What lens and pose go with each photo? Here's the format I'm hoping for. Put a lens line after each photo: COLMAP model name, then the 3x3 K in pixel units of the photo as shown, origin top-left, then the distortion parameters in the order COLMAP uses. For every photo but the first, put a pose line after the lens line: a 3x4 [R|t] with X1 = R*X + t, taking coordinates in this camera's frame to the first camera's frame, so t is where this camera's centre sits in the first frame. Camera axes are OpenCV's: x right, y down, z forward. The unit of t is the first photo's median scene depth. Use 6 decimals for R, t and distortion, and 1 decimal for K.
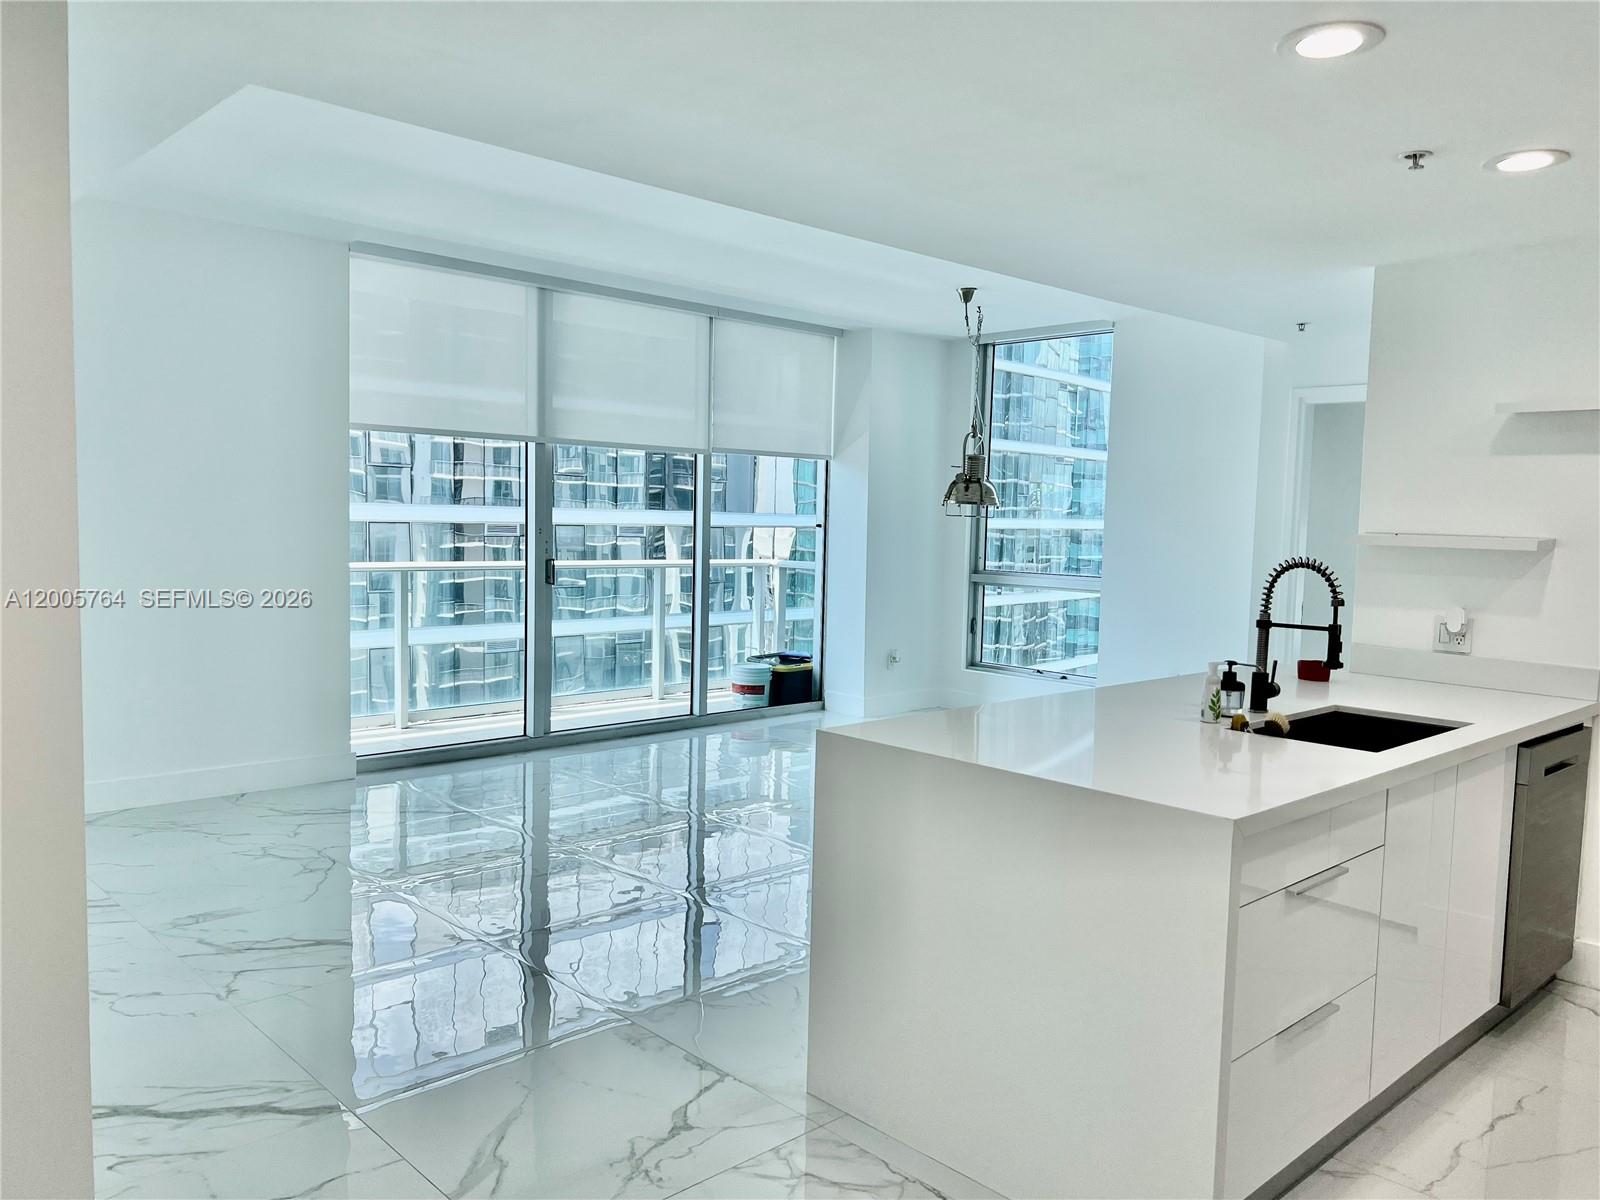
lens RADIAL K [[1201.0, 0, 799.8], [0, 1201.0, 633.9], [0, 0, 1]] dist [0.004796, -0.083200]
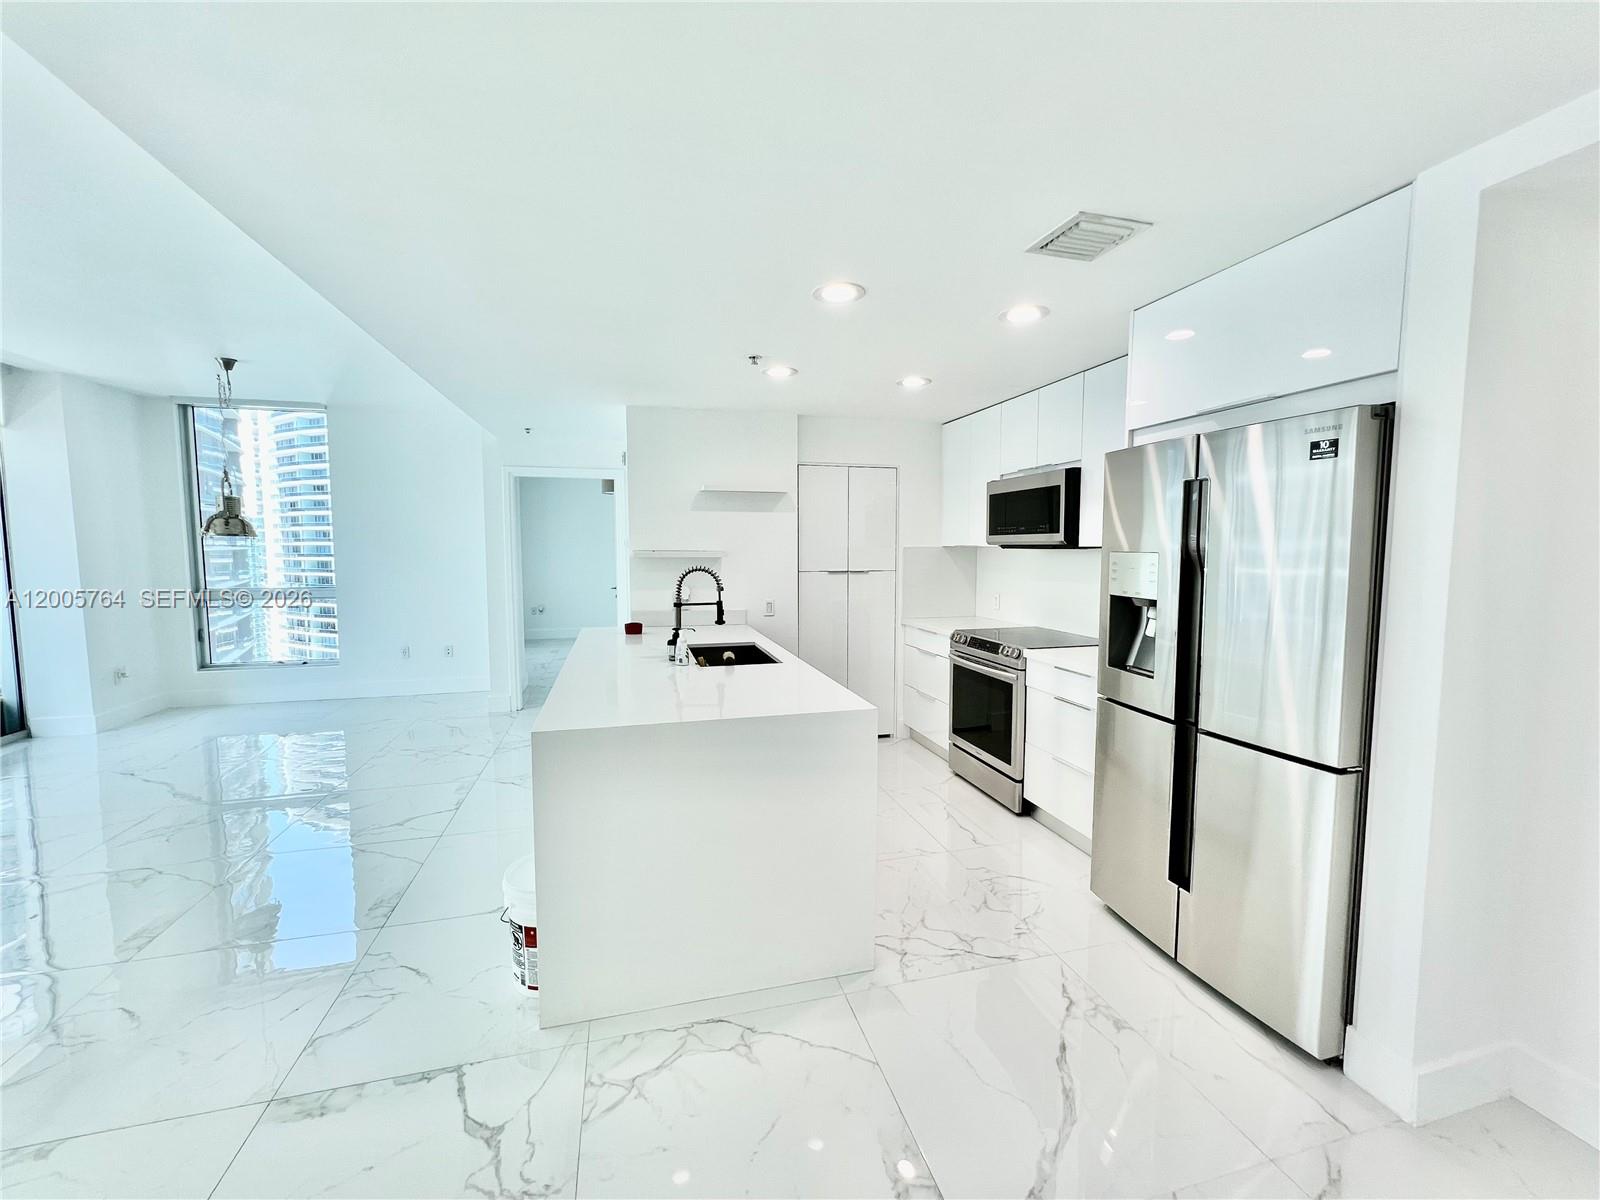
lens RADIAL K [[645.0, 0, 800.7], [0, 645.0, 594.5], [0, 0, 1]] dist [-0.001994, -0.000107]
pose [[0.471442, -0.091538, 0.877133, -0.167055], [0.099021, 0.993804, 0.050492, -0.024808], [-0.876320, 0.063050, 0.477585, 0.181843]]
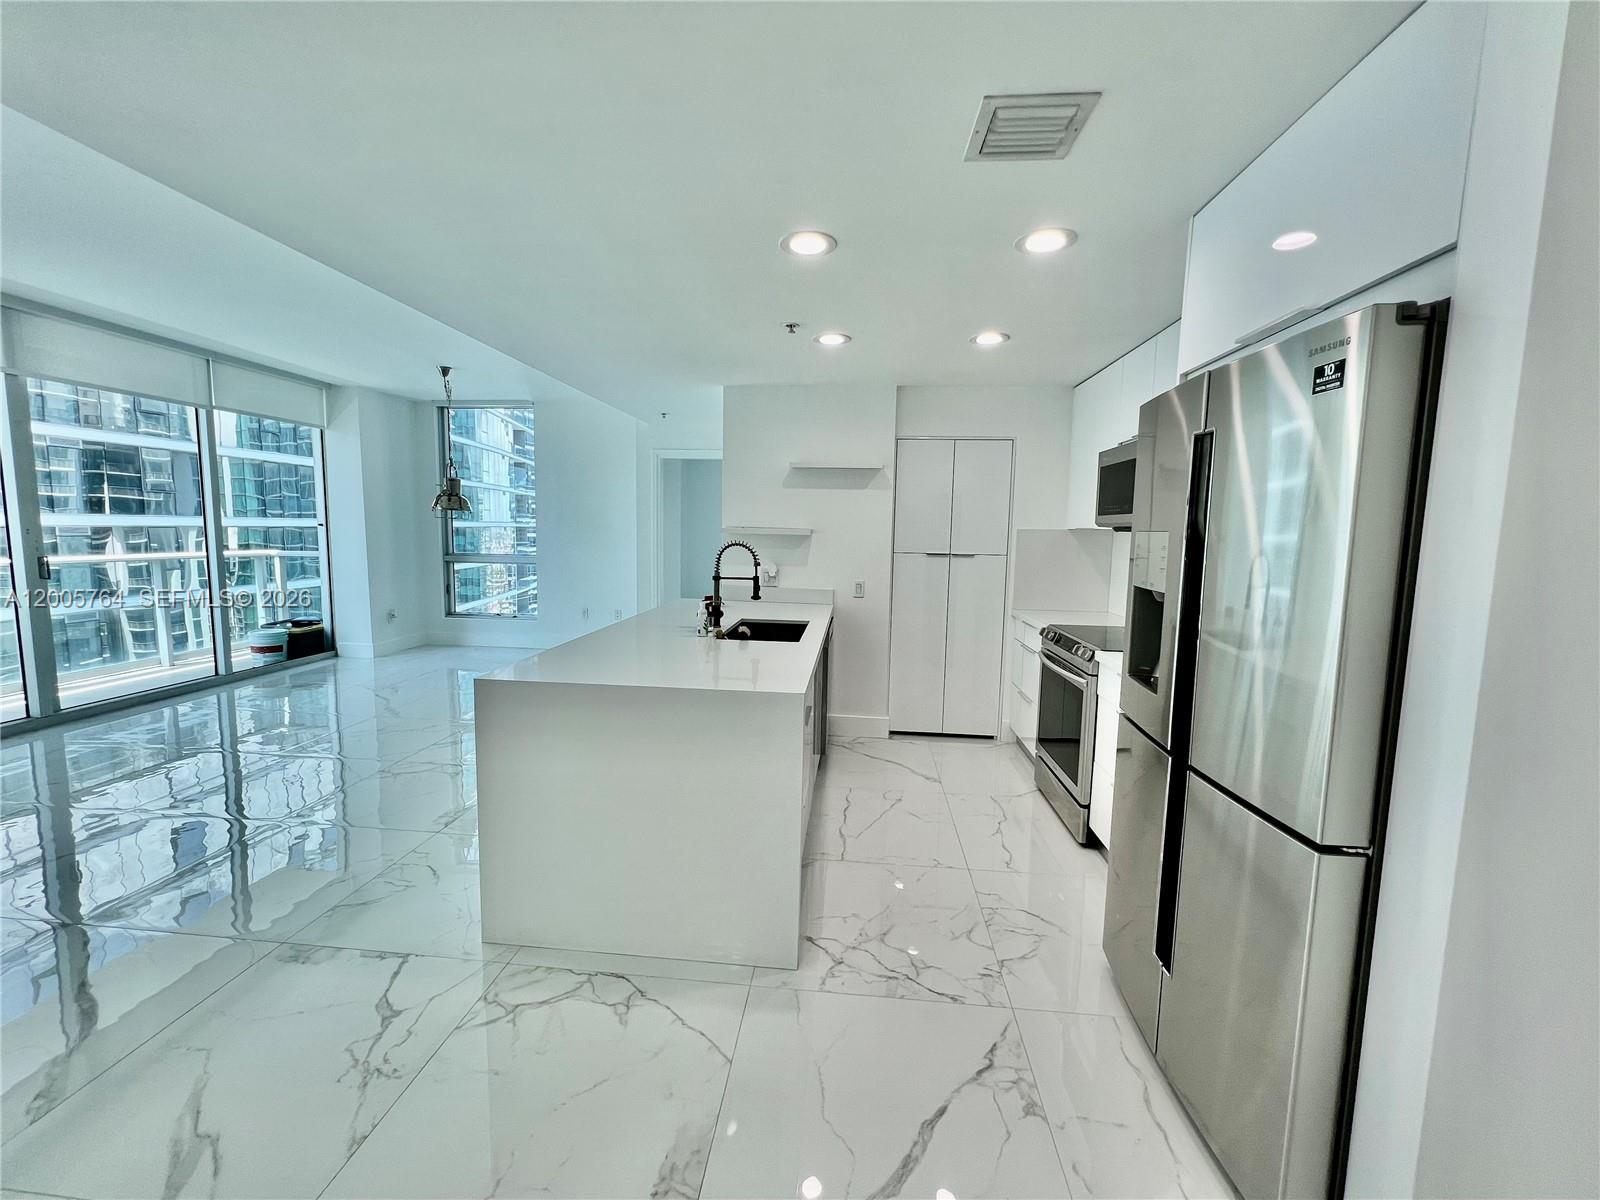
lens RADIAL K [[646.5, 0, 801.8], [0, 646.5, 595.5], [0, 0, 1]] dist [-0.001928, -0.001089]
pose [[0.751860, -0.077579, 0.654743, -0.071277], [0.064217, 0.996948, 0.044383, -0.007880], [-0.656188, 0.008676, 0.754547, 0.087212]]
